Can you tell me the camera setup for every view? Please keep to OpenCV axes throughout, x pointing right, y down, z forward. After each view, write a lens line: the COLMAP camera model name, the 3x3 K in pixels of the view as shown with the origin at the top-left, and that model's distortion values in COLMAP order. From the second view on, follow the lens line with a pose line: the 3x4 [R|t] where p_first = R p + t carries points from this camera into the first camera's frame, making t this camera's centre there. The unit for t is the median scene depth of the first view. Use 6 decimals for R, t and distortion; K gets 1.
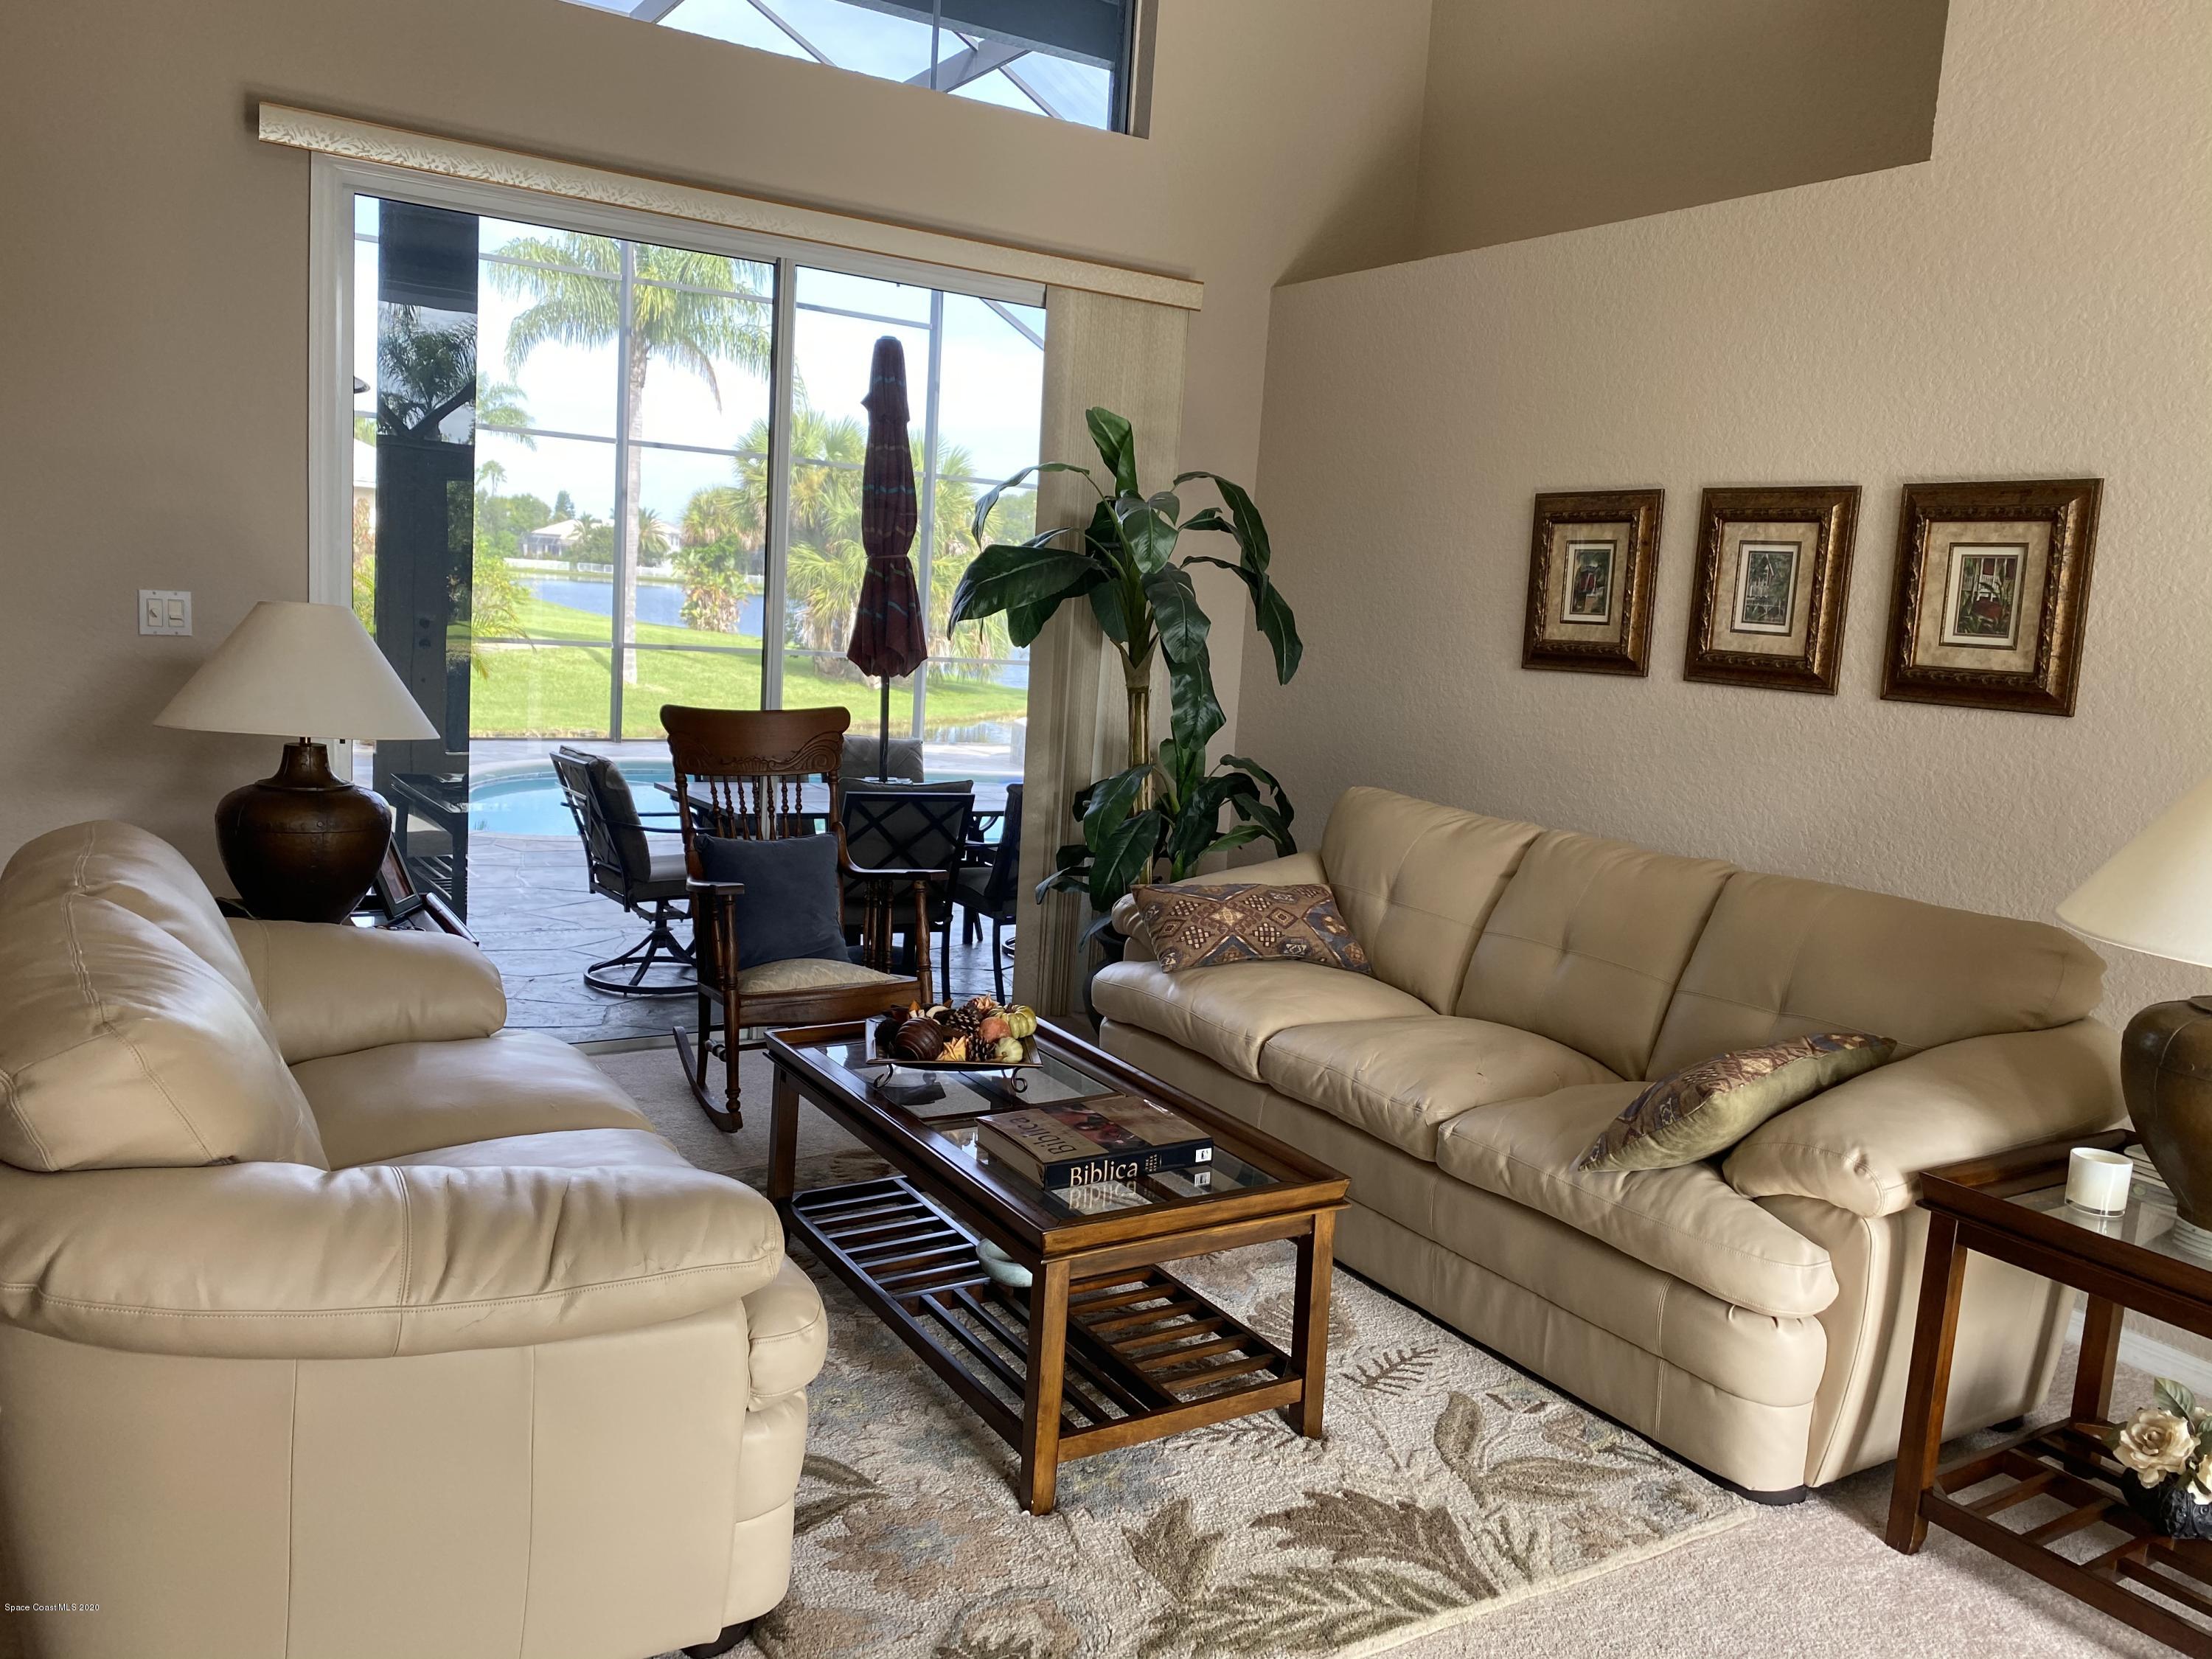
lens RADIAL K [[1678.7, 0, 1108.9], [0, 1678.7, 821.5], [0, 0, 1]] dist [0.010035, -0.001559]
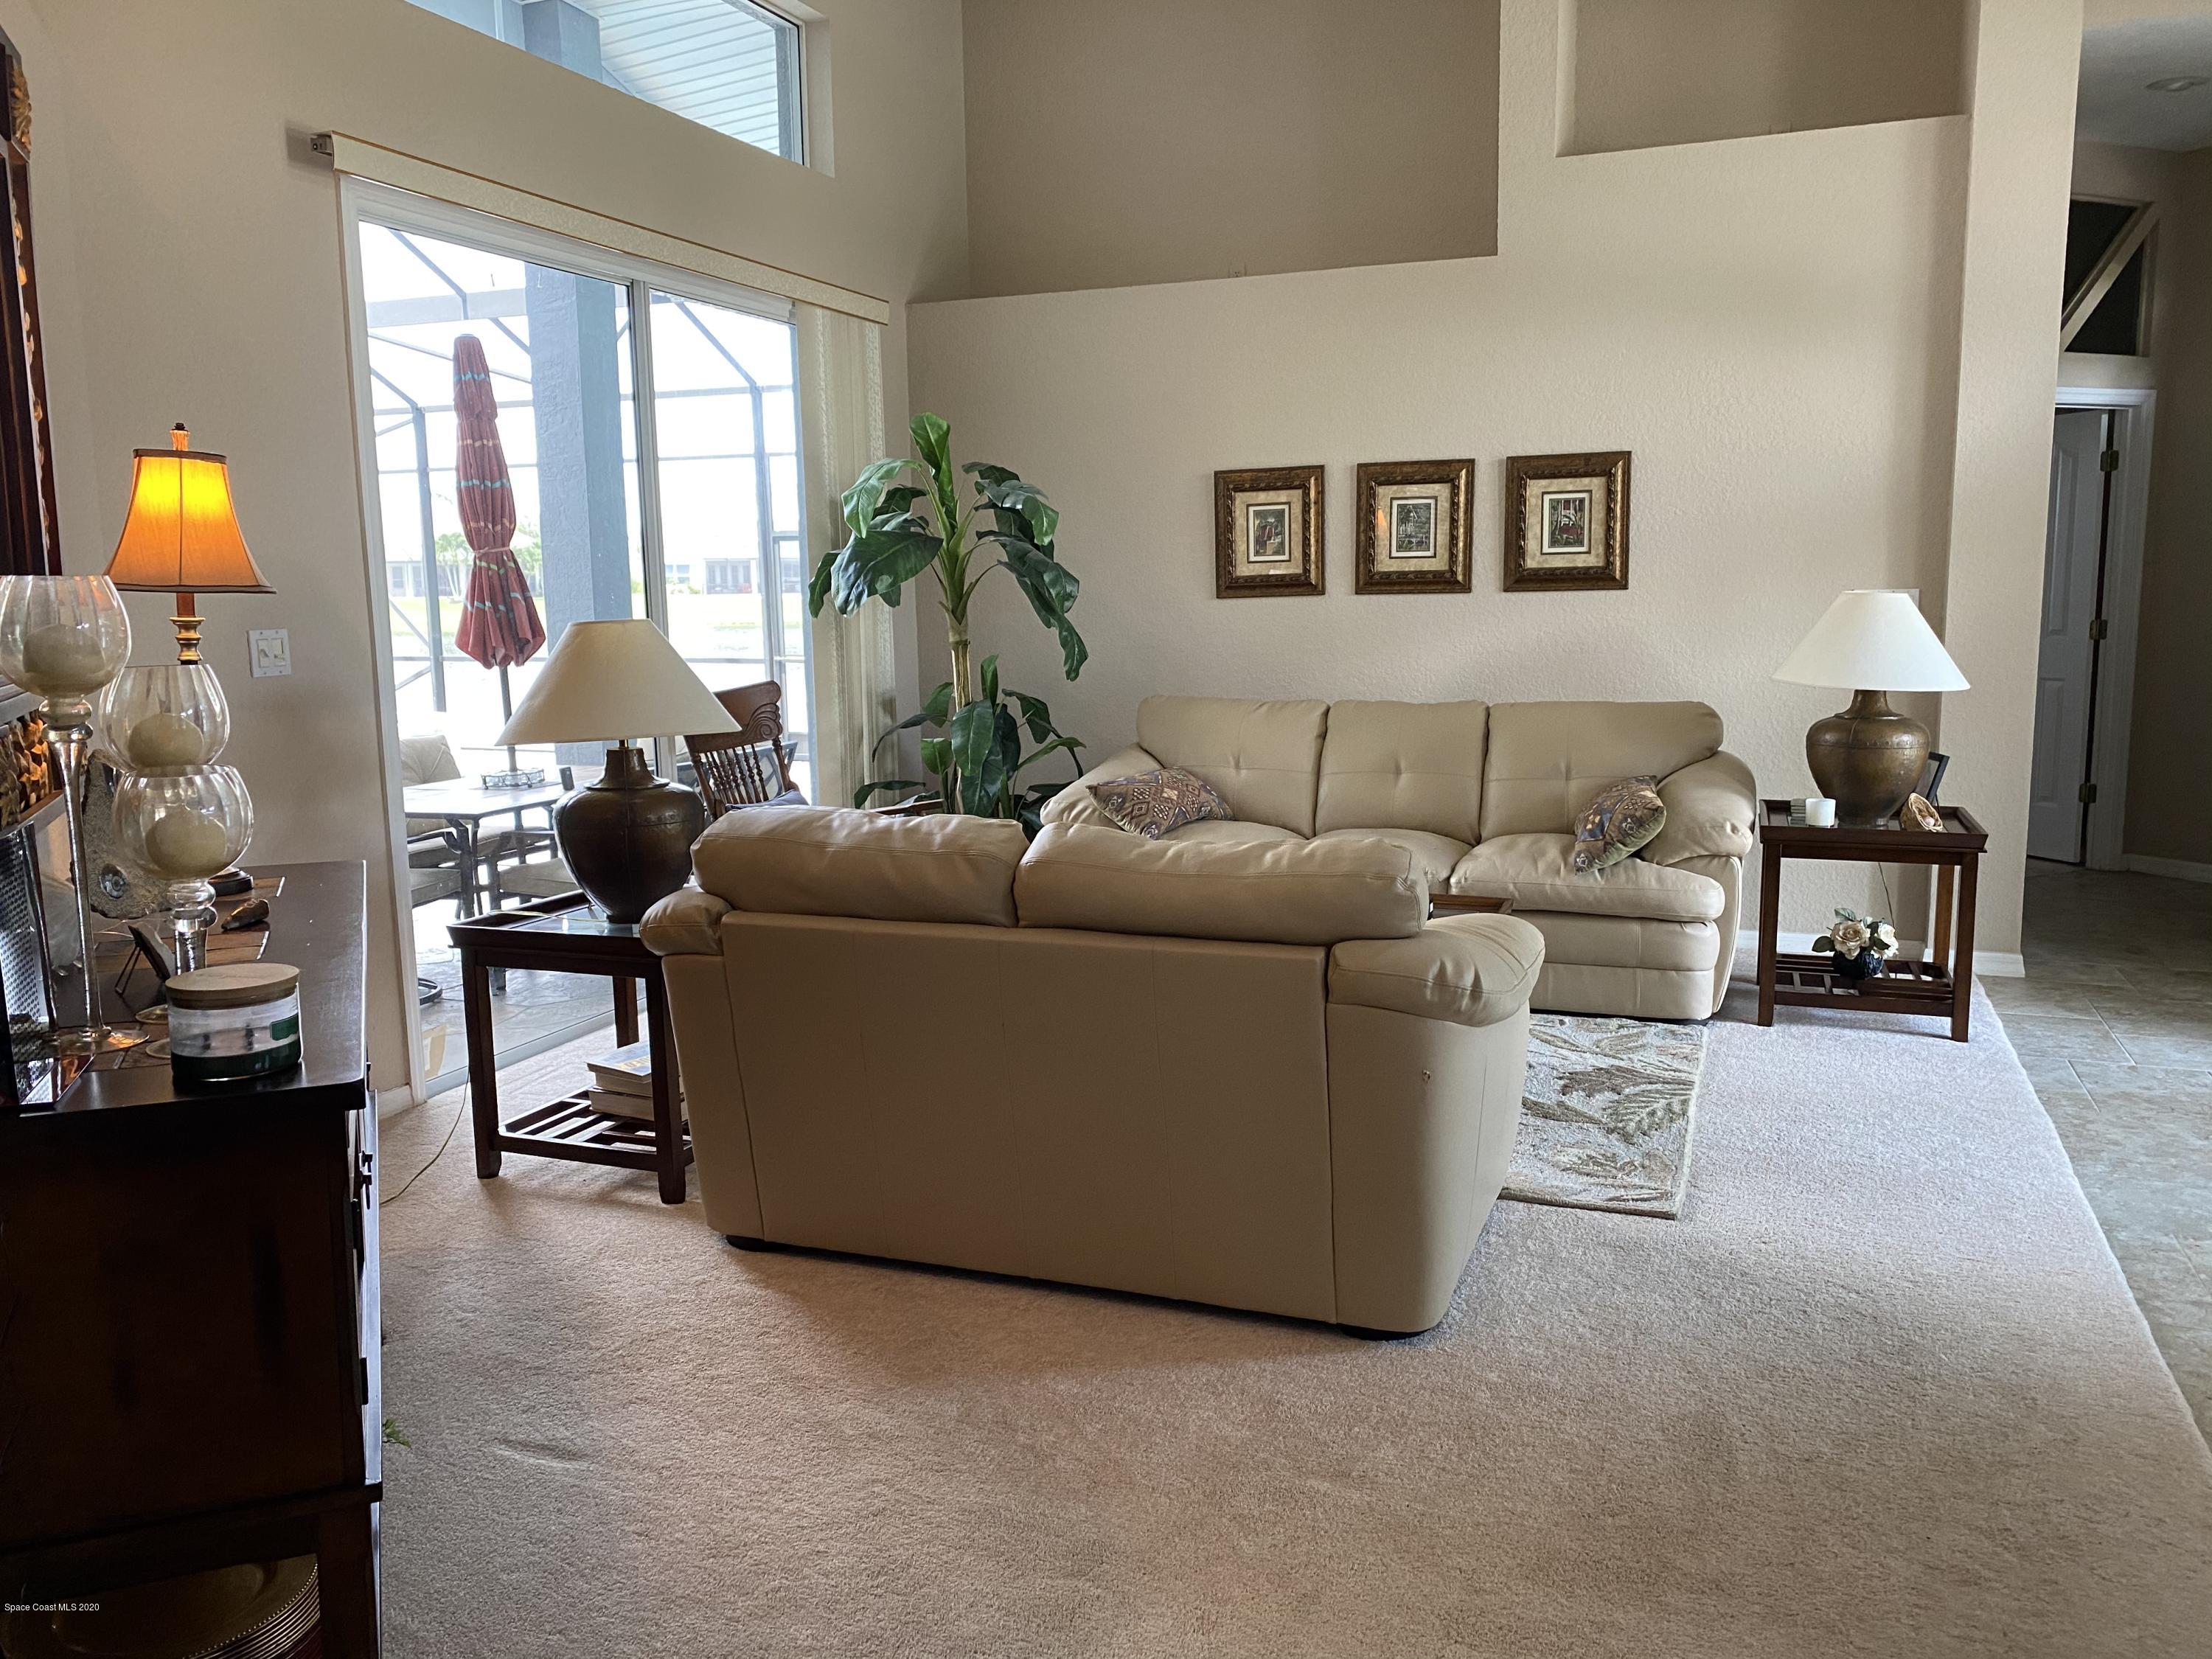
lens RADIAL K [[1678.7, 0, 1101.8], [0, 1678.7, 830.4], [0, 0, 1]] dist [0.010035, -0.001559]
pose [[0.793479, -0.164878, 0.585838, -0.848257], [0.151158, 0.985831, 0.072718, -0.023409], [-0.589527, 0.030853, 0.807159, -0.062272]]
